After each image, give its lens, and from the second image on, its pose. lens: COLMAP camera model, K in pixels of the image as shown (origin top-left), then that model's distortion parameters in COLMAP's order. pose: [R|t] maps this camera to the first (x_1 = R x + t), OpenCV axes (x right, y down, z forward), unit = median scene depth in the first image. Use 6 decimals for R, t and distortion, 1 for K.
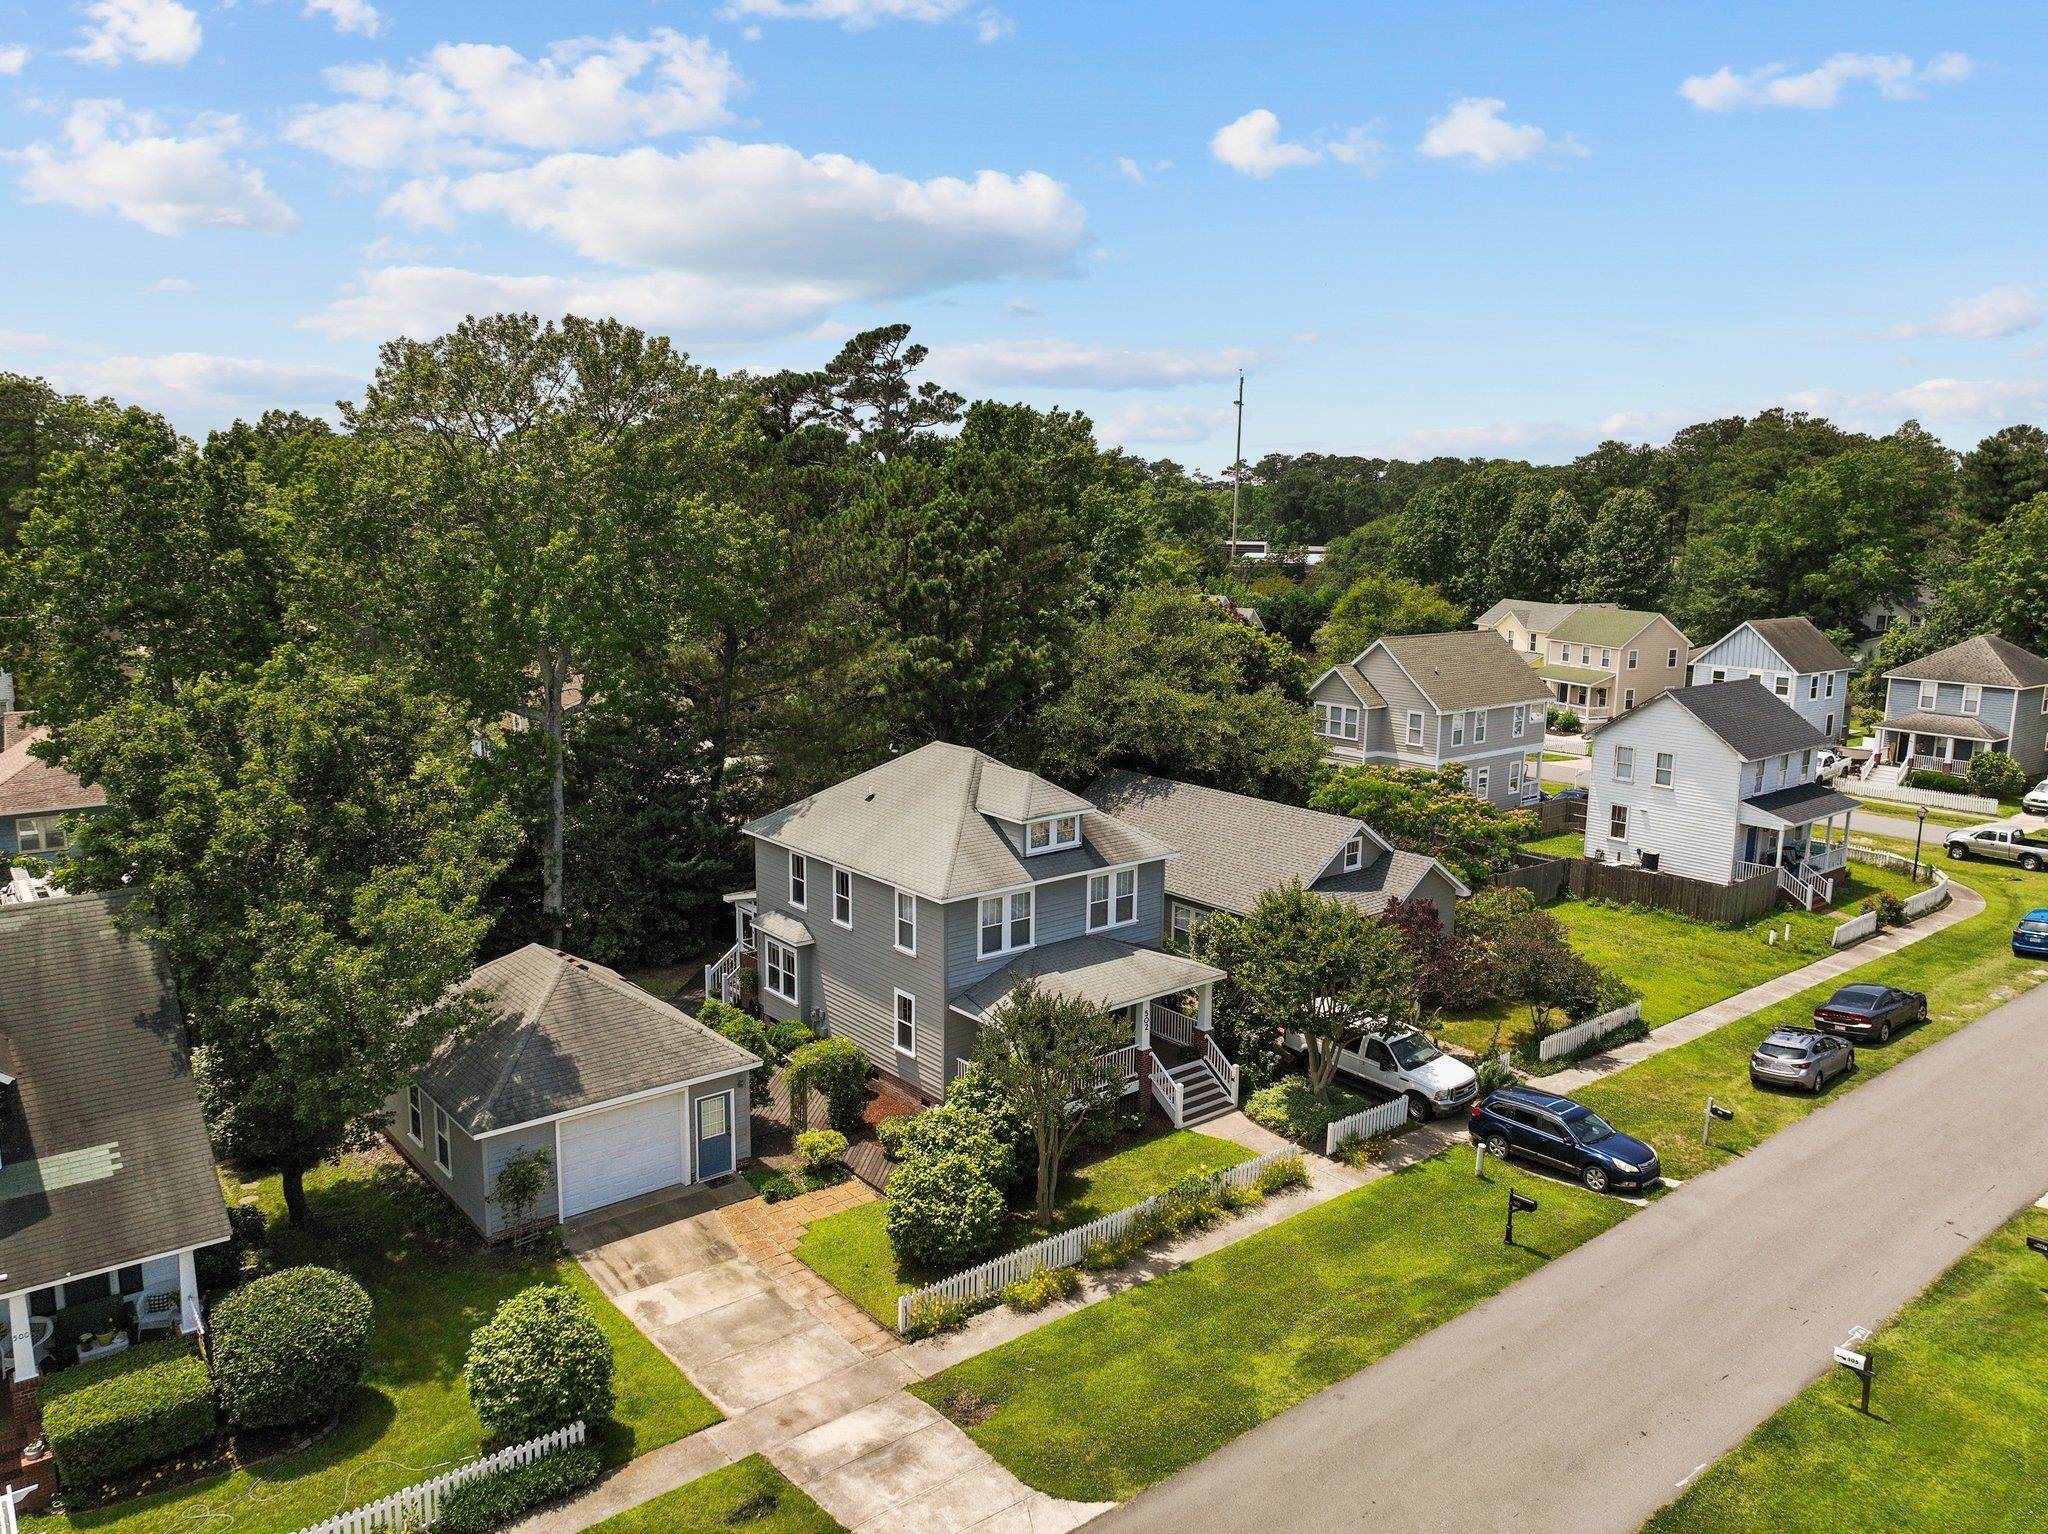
lens RADIAL K [[1439.4, 0, 1024.0], [0, 1439.4, 767.0], [0, 0, 1]] dist [0.009538, 0.003646]
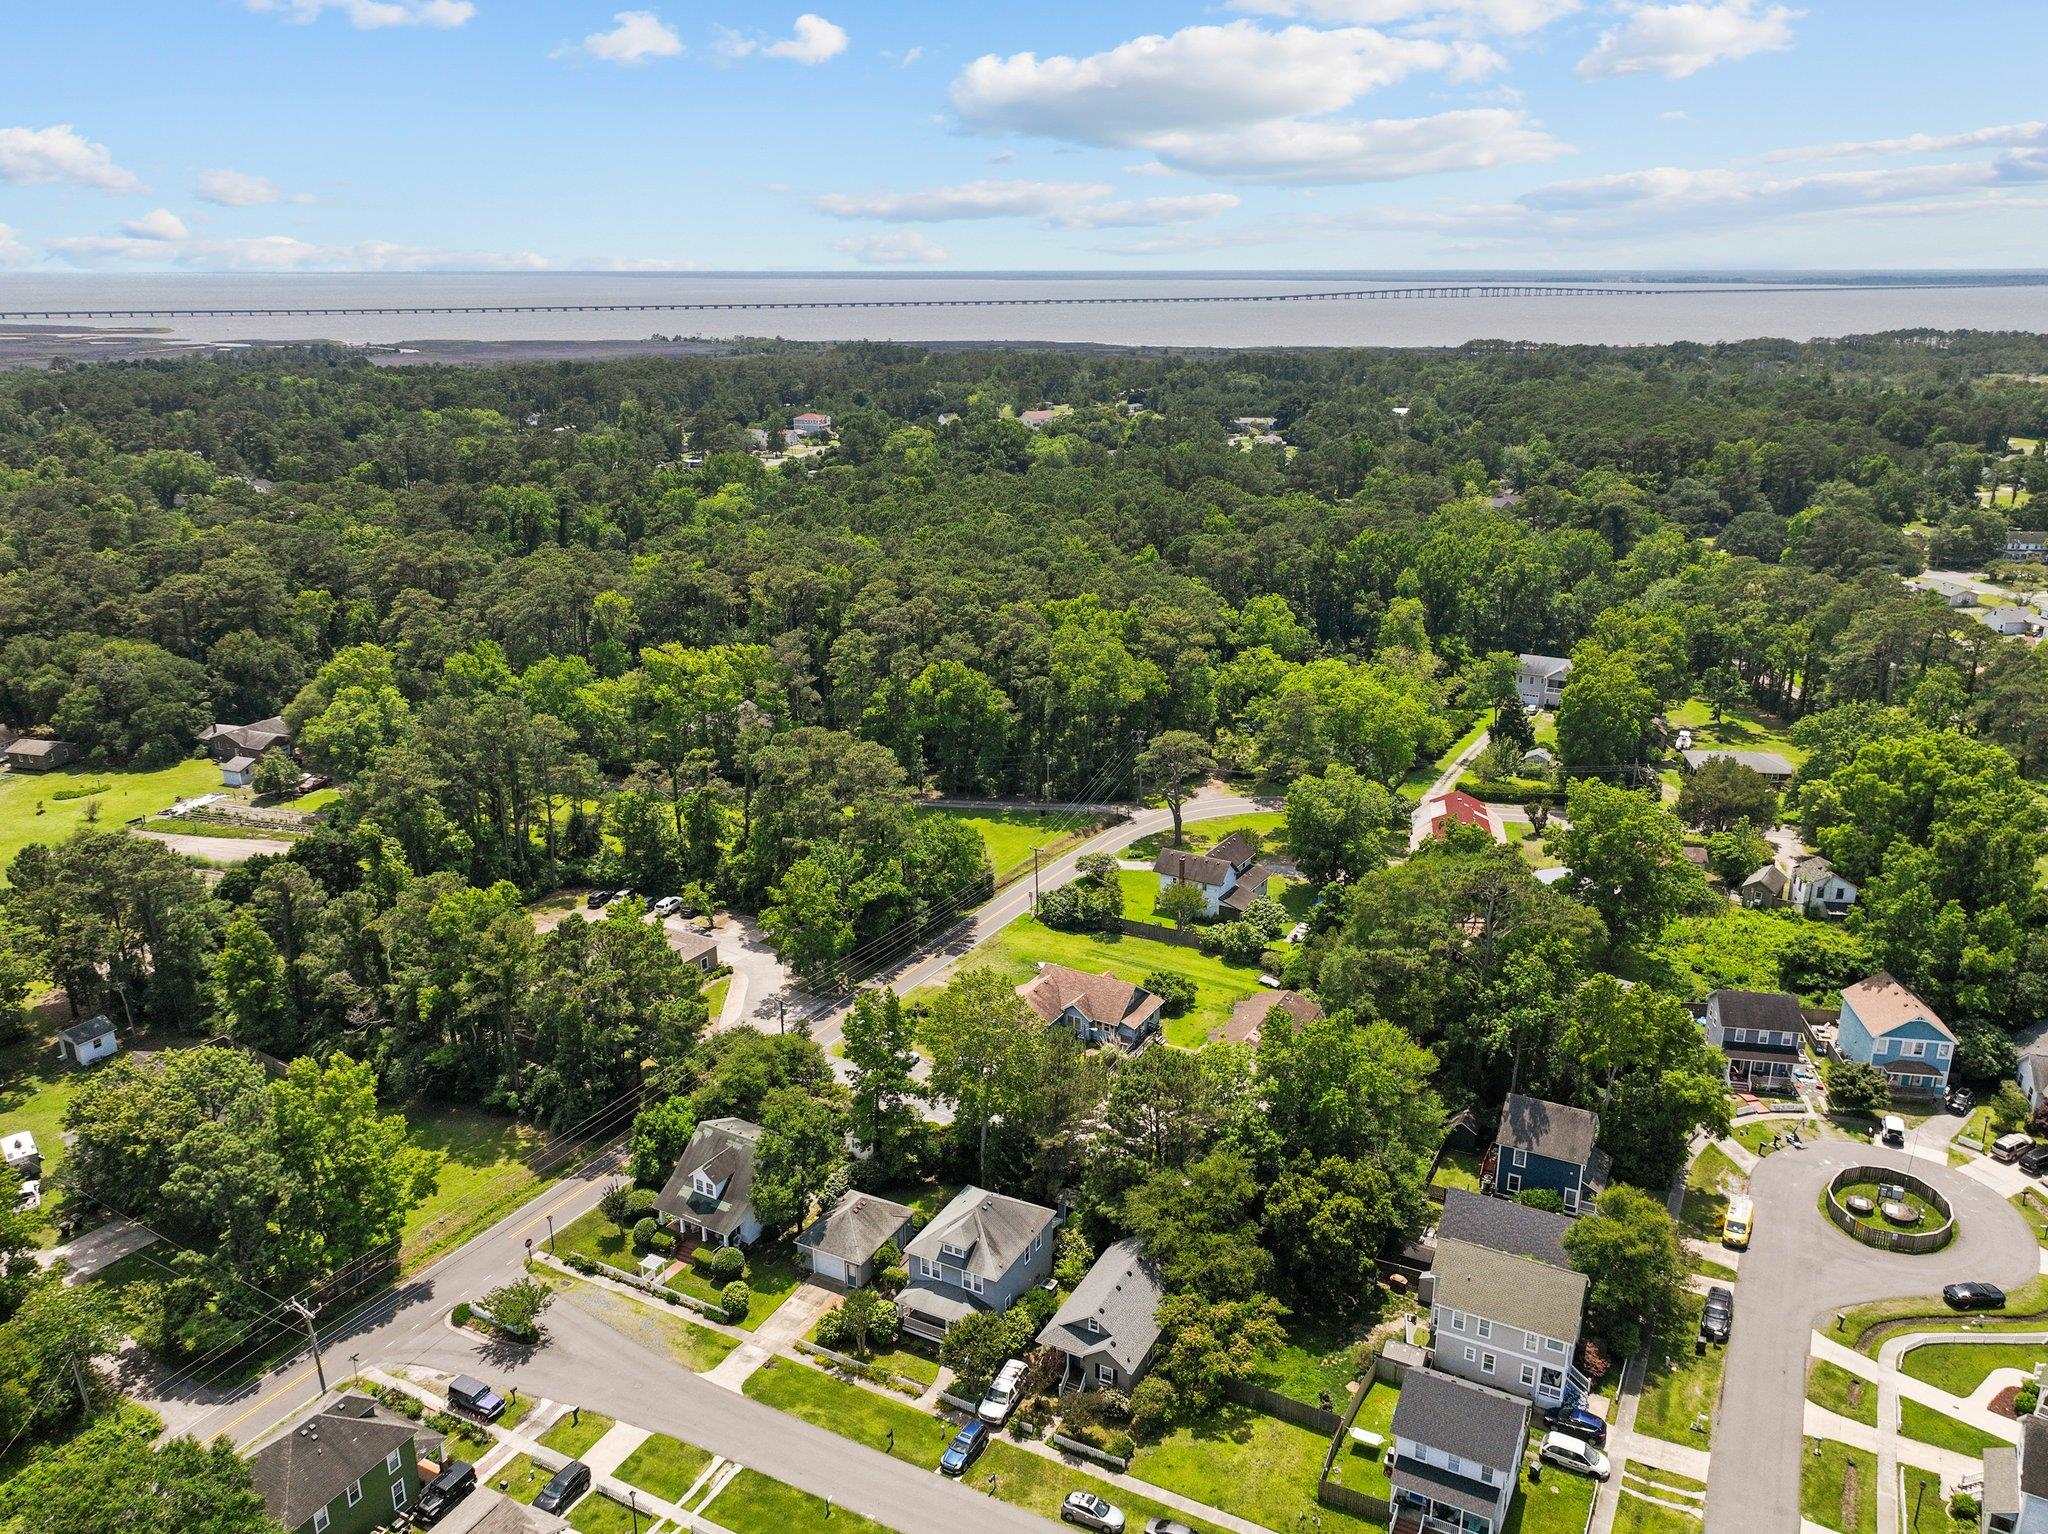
lens RADIAL K [[1463.2, 0, 1024.0], [0, 1463.2, 767.0], [0, 0, 1]] dist [-0.004993, -0.002361]
pose [[0.400087, 0.246599, -0.882678, 2.638606], [-0.159775, 0.967139, 0.197775, -1.613834], [0.902443, 0.061903, 0.426340, -0.174163]]
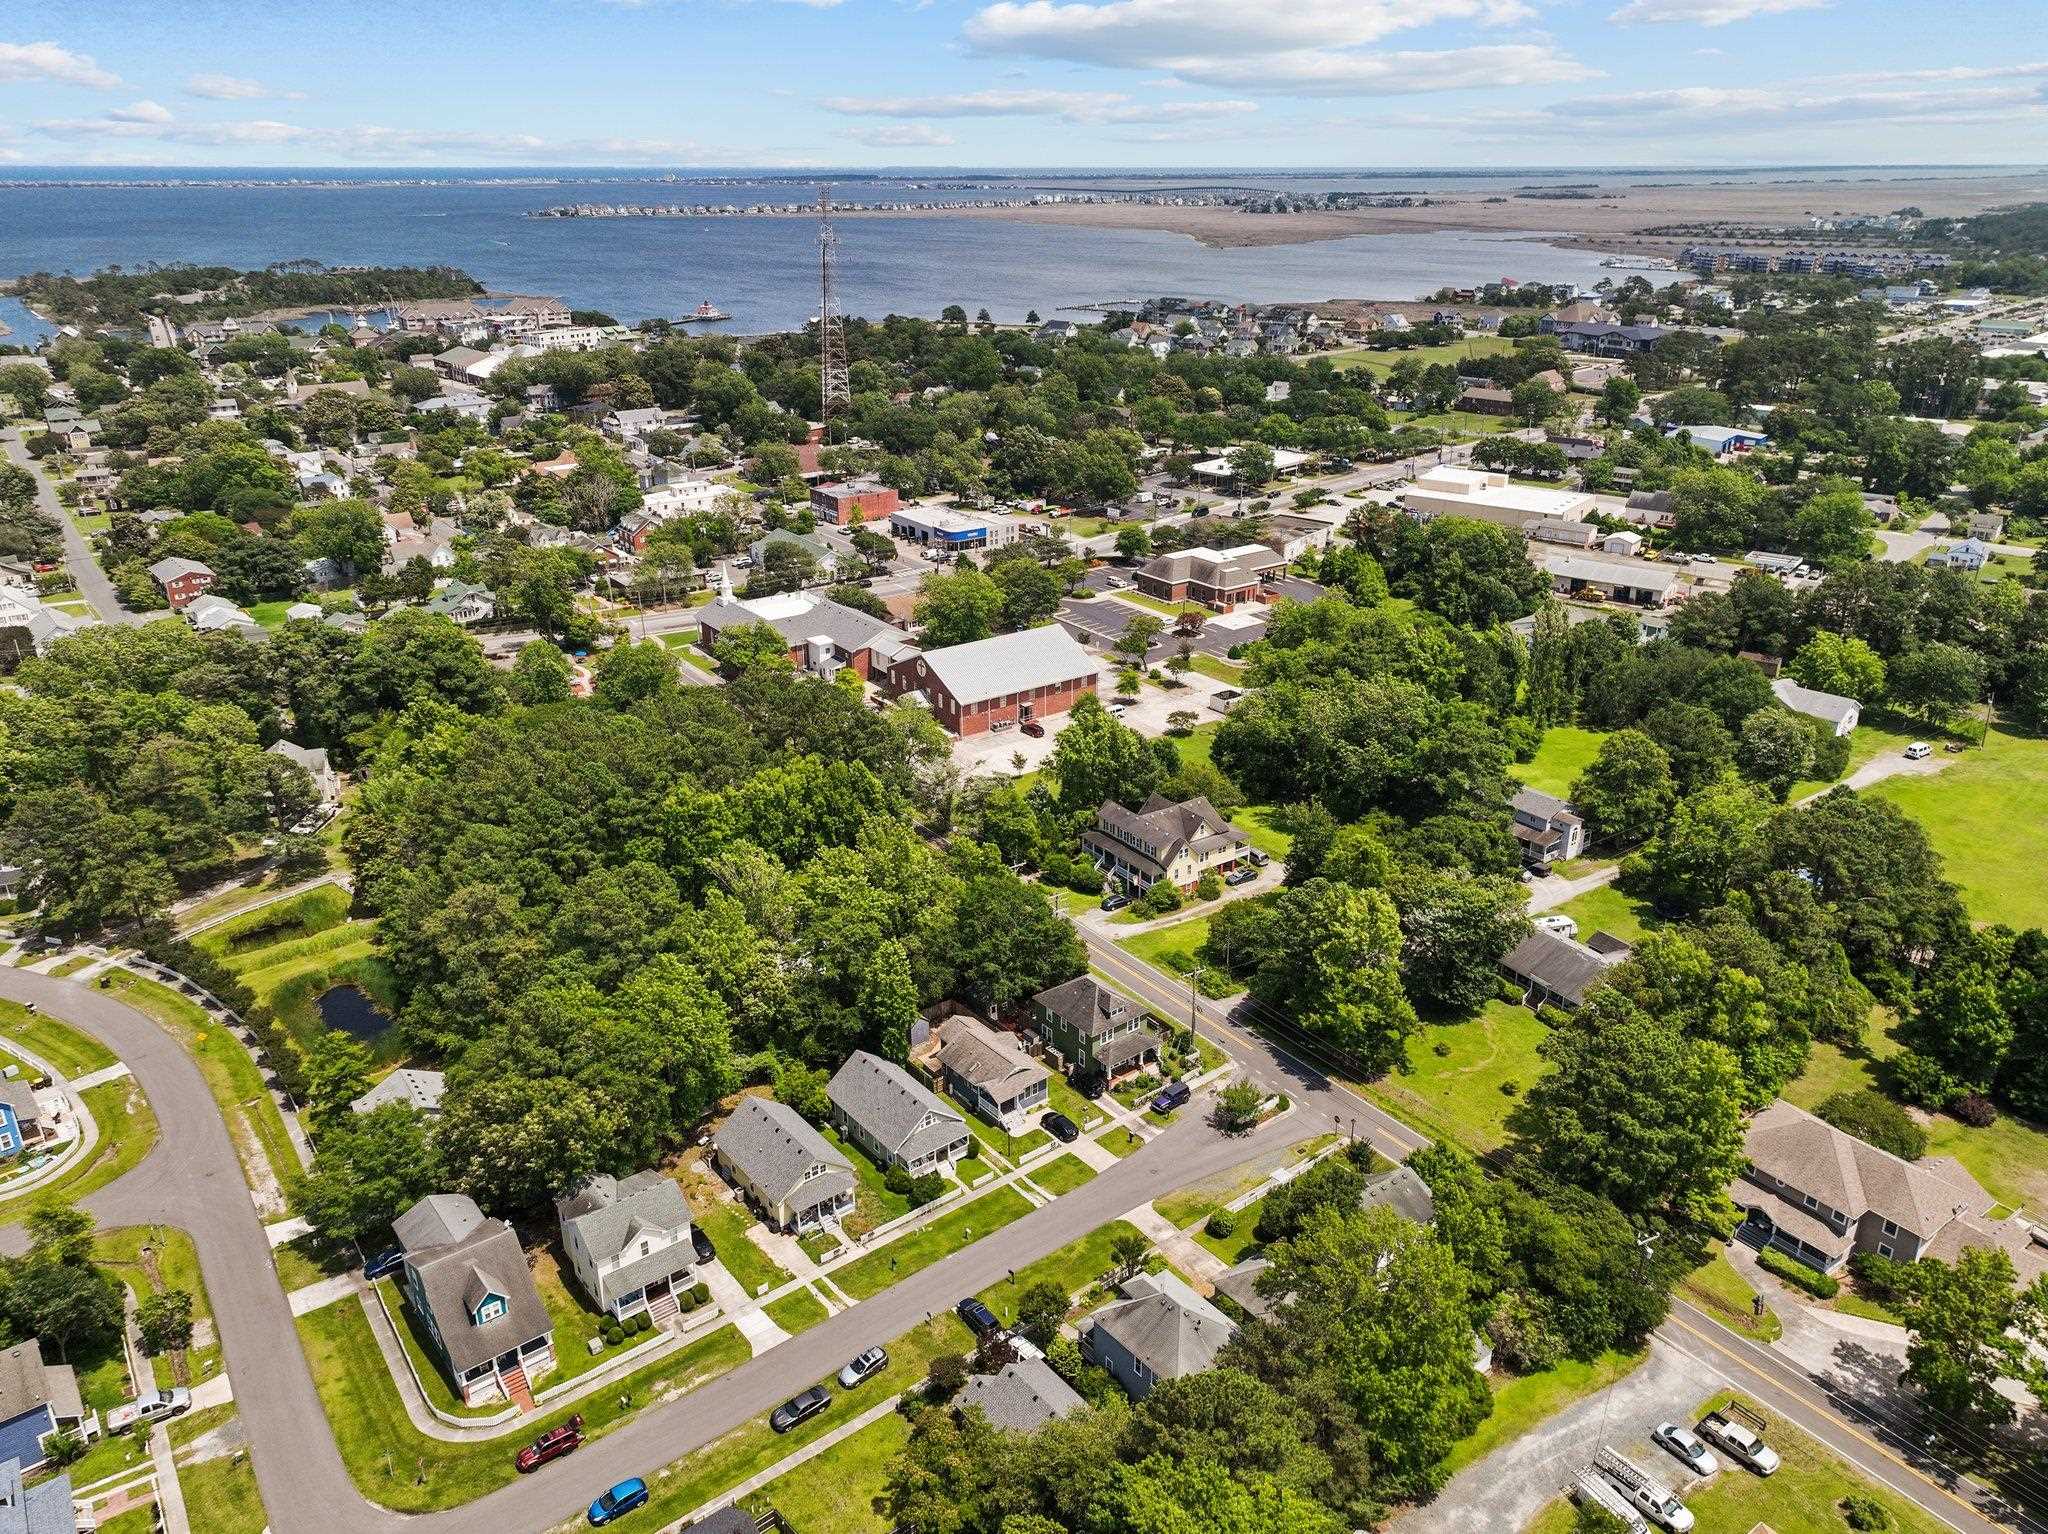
lens RADIAL K [[1439.4, 0, 1024.0], [0, 1439.4, 767.0], [0, 0, 1]] dist [0.009538, 0.003646]
pose [[-0.999960, -0.007635, 0.004559, 0.275299], [-0.004024, 0.845729, 0.533598, -2.629842], [-0.007930, 0.533558, -0.845726, 3.198090]]
